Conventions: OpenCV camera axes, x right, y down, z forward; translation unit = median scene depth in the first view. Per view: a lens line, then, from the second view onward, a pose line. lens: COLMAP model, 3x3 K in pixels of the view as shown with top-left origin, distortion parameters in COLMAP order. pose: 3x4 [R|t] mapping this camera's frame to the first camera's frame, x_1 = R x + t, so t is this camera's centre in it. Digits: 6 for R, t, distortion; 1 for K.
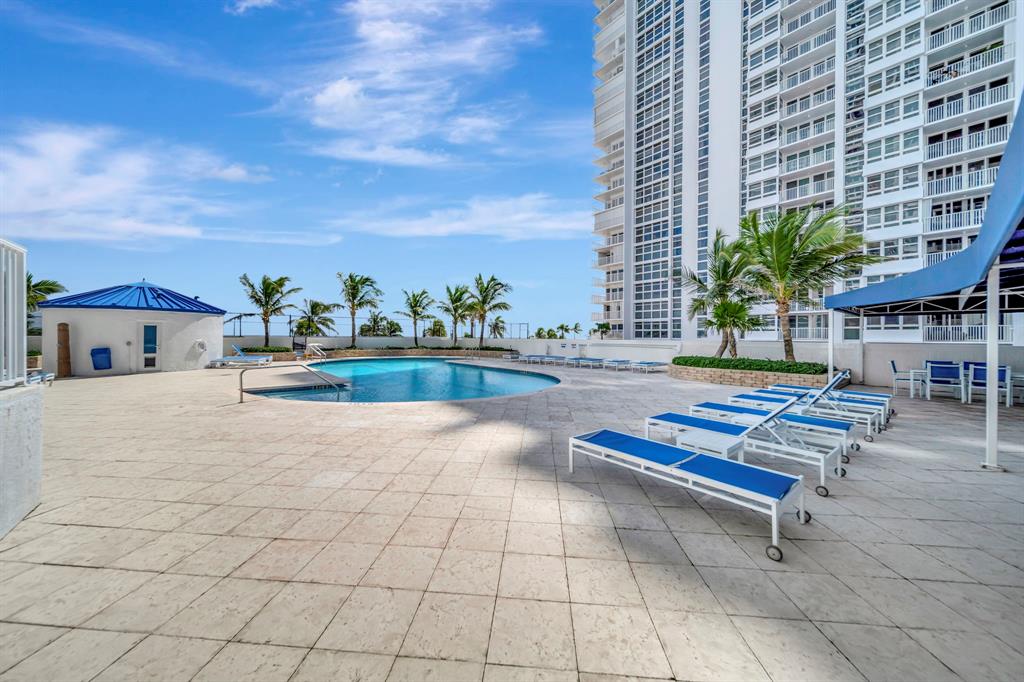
lens RADIAL K [[360.9, 0, 513.7], [0, 360.9, 338.7], [0, 0, 1]] dist [-0.010362, 0.000672]
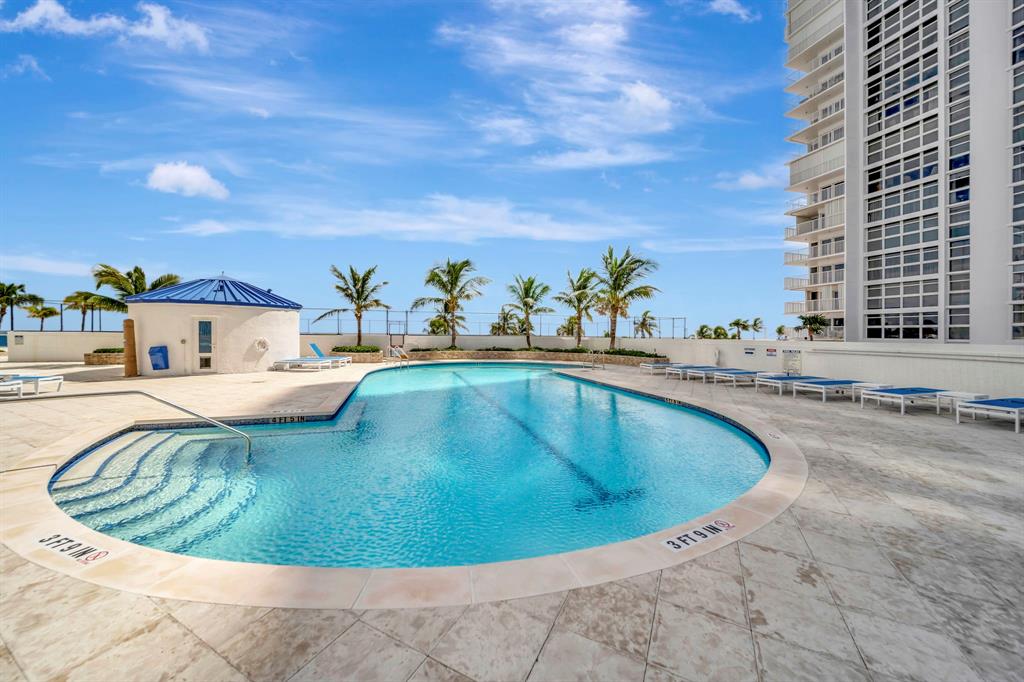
lens RADIAL K [[360.9, 0, 506.4], [0, 360.9, 331.0], [0, 0, 1]] dist [-0.010362, 0.000672]
pose [[0.911117, -0.000737, -0.412147, 0.013915], [-0.006903, 0.999831, -0.017049, -0.001259], [0.412090, 0.018378, 0.910958, 0.239746]]
